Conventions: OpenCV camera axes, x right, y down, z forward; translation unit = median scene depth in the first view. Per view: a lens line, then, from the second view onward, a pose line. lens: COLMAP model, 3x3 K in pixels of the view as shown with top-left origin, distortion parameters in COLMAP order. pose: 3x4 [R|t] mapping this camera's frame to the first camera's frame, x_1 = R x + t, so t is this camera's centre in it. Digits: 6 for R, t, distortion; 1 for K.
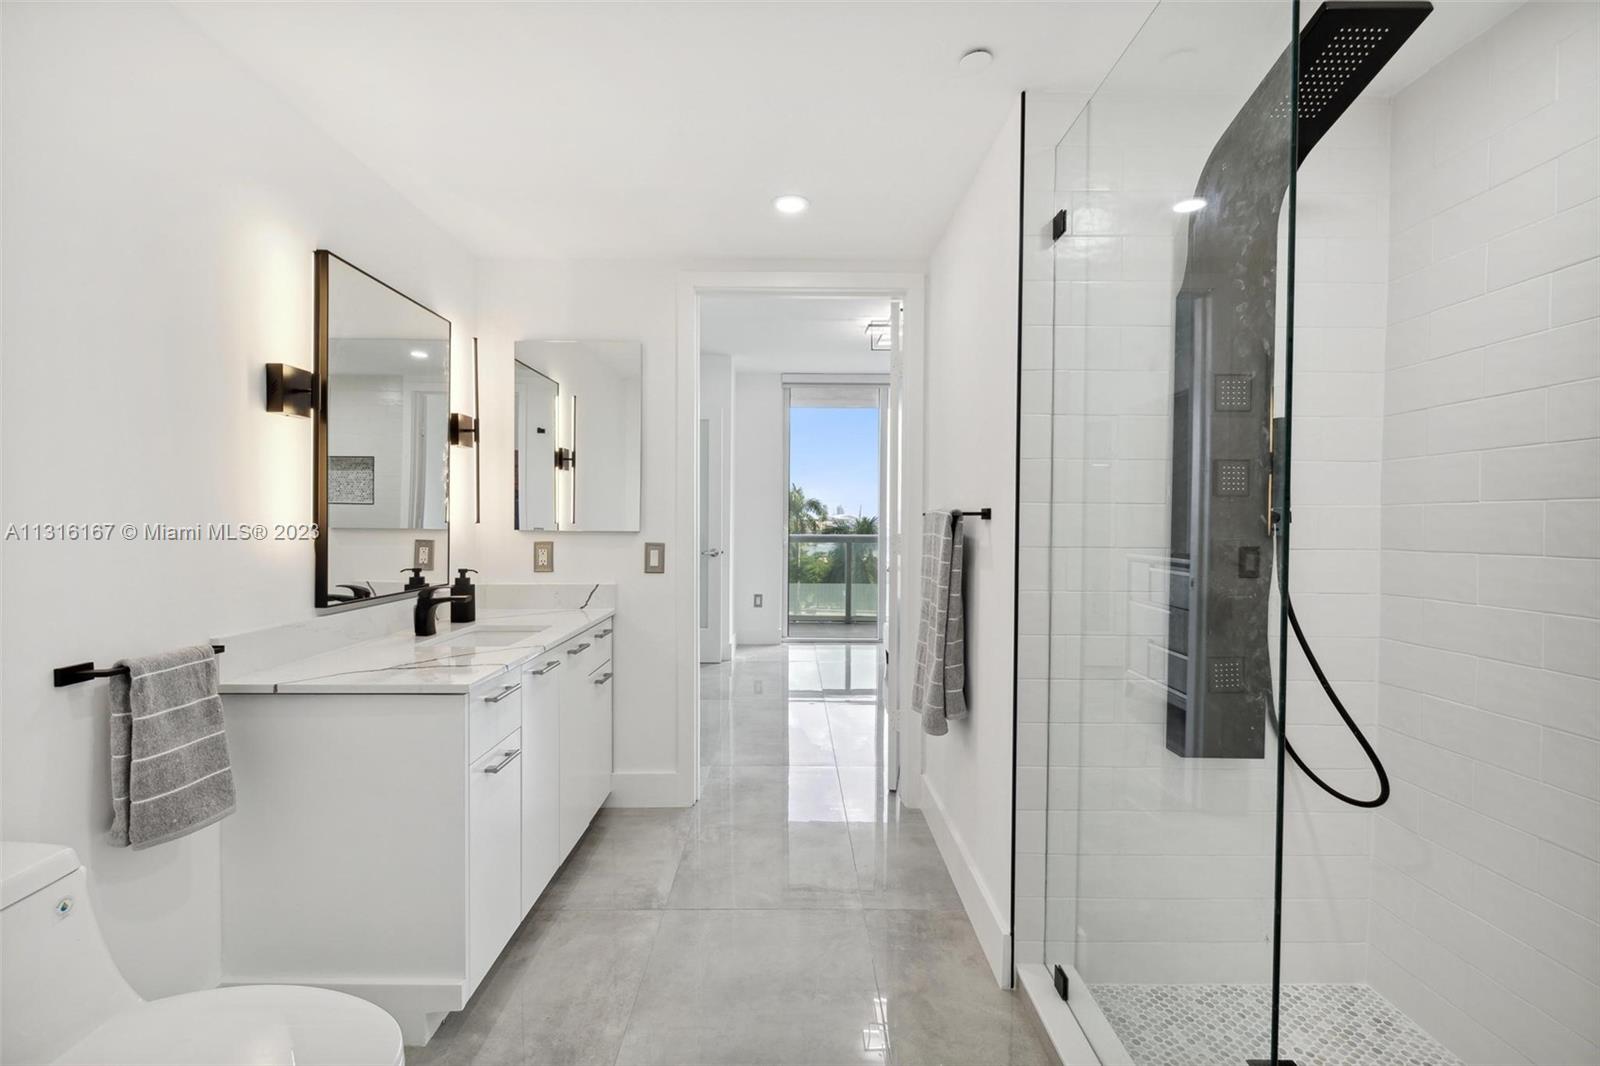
lens RADIAL K [[694.3, 0, 800.0], [0, 694.3, 533.0], [0, 0, 1]] dist [-0.017686, -0.000072]
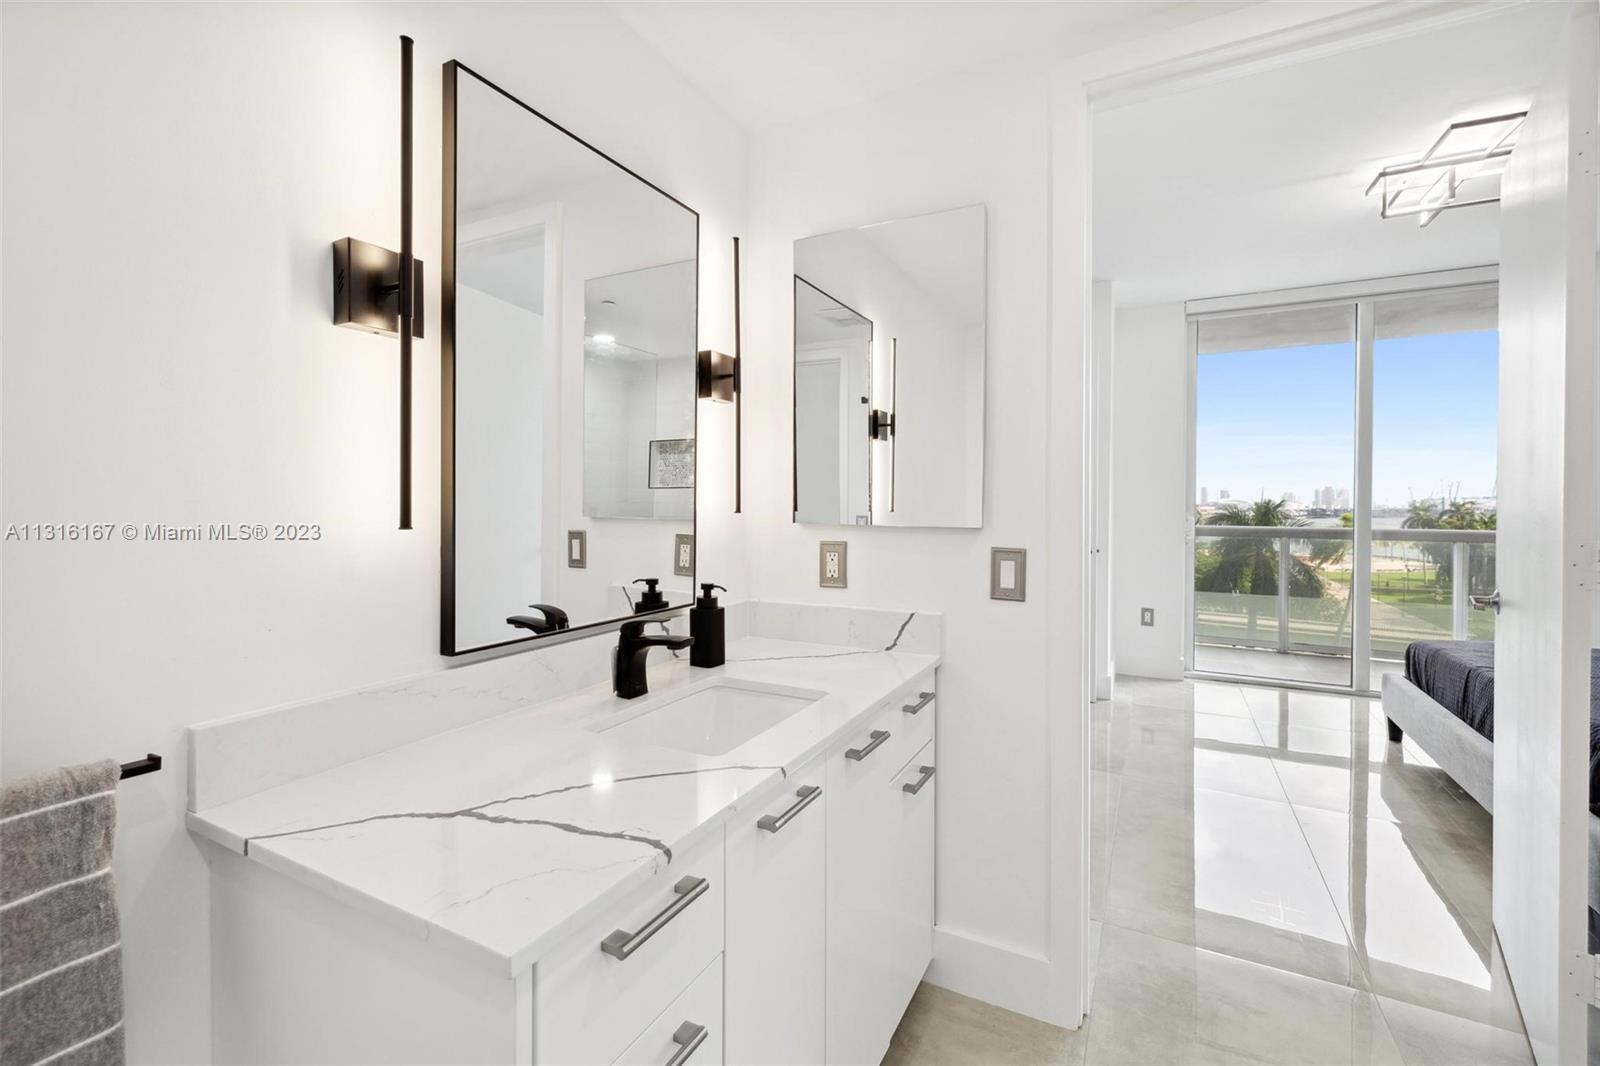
lens RADIAL K [[687.9, 0, 797.3], [0, 687.9, 500.3], [0, 0, 1]] dist [0.002545, 0.000242]
pose [[0.881193, -0.002111, -0.472752, -0.093780], [-0.009638, 0.999702, -0.022429, -0.011407], [0.472659, 0.024321, 0.880910, 0.411730]]
